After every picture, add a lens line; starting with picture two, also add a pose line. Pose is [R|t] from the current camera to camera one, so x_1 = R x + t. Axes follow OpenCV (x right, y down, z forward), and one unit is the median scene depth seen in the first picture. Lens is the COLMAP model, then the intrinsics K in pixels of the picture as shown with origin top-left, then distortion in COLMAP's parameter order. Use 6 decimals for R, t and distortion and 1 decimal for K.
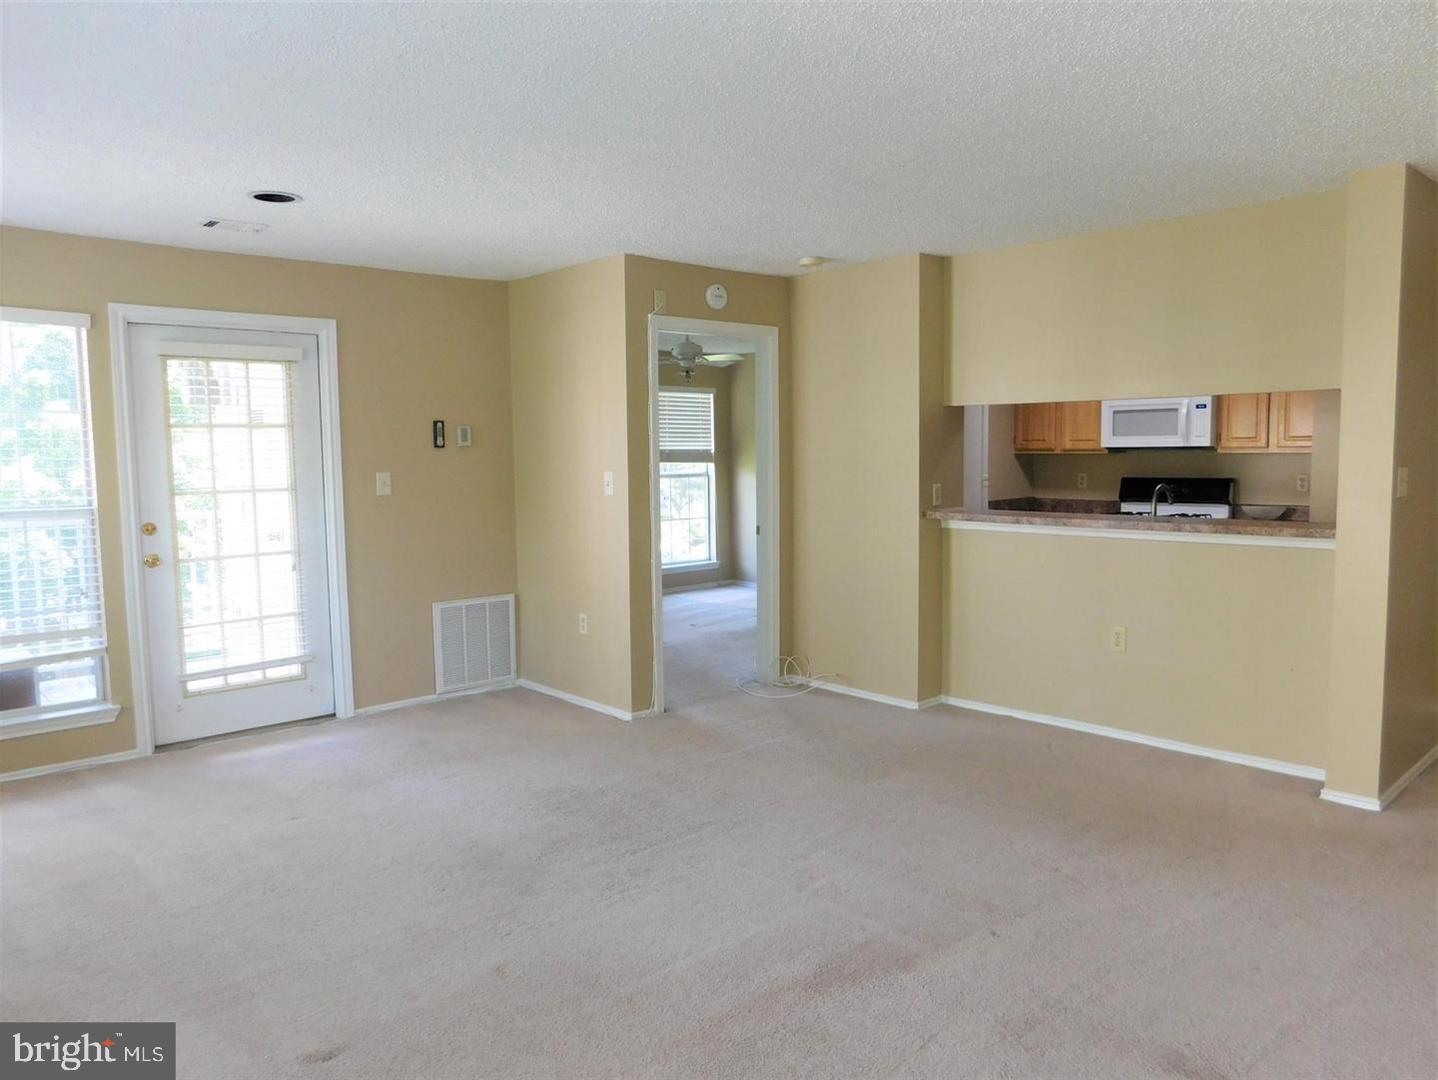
lens RADIAL K [[970.8, 0, 719.0], [0, 970.8, 540.0], [0, 0, 1]] dist [-0.031405, 0.001465]
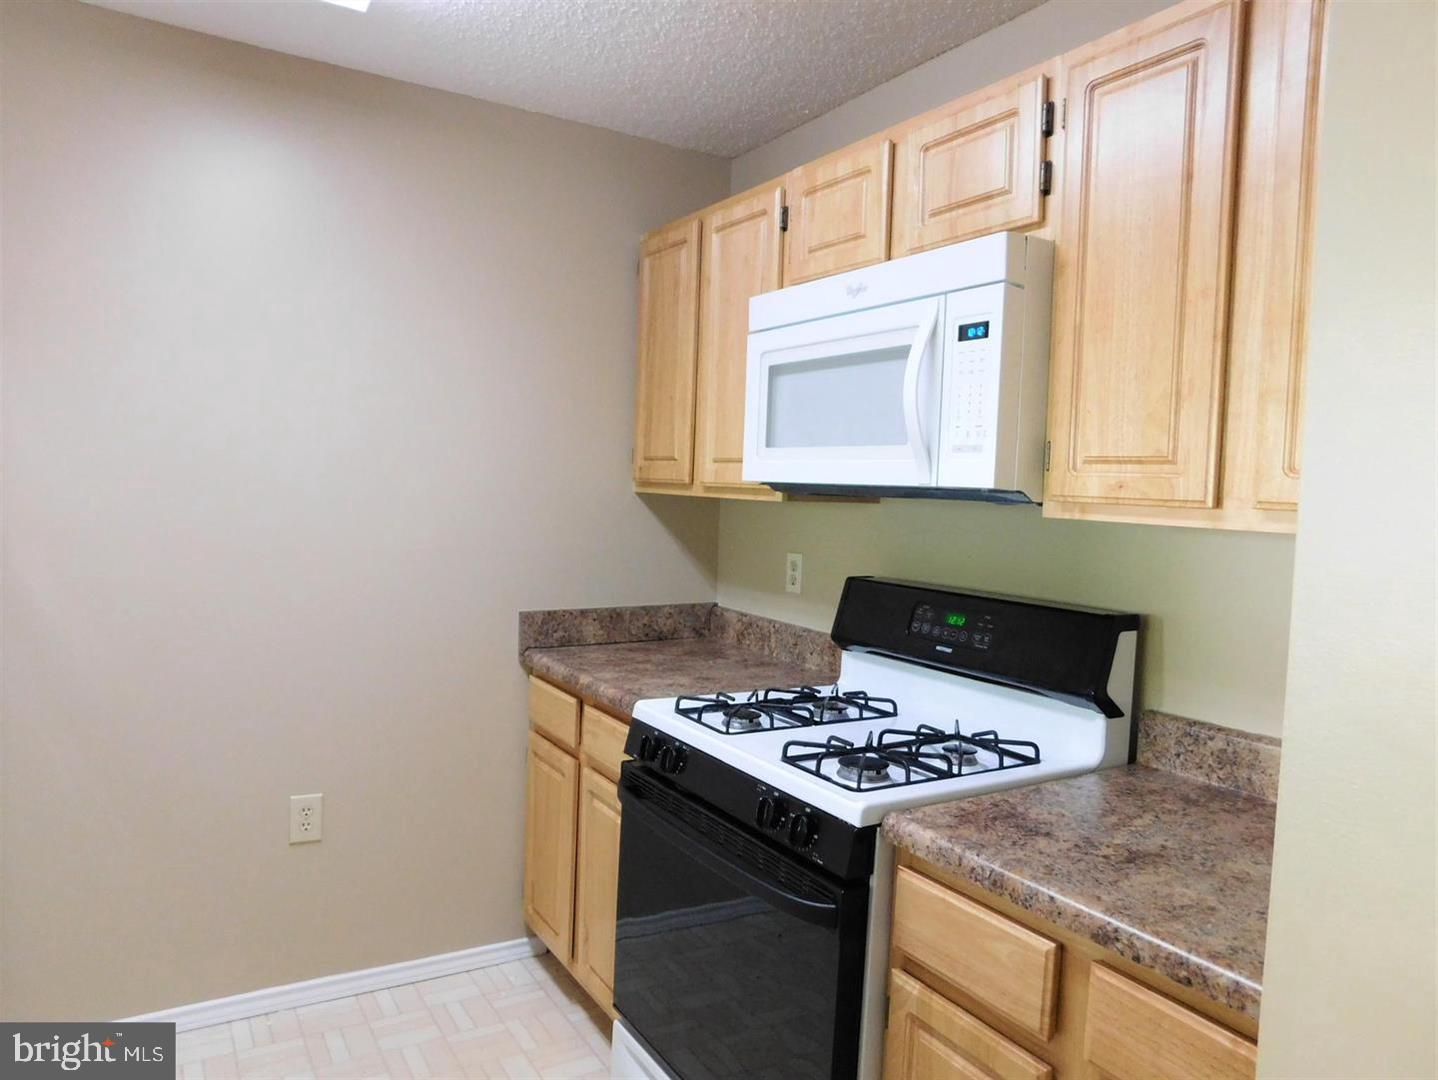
lens RADIAL K [[970.8, 0, 719.0], [0, 970.8, 540.0], [0, 0, 1]] dist [-0.031405, 0.001465]
pose [[0.981069, 0.053731, -0.186056, 0.475968], [-0.059467, 0.997908, -0.025381, -0.072124], [0.184303, 0.035965, 0.982211, 0.724383]]
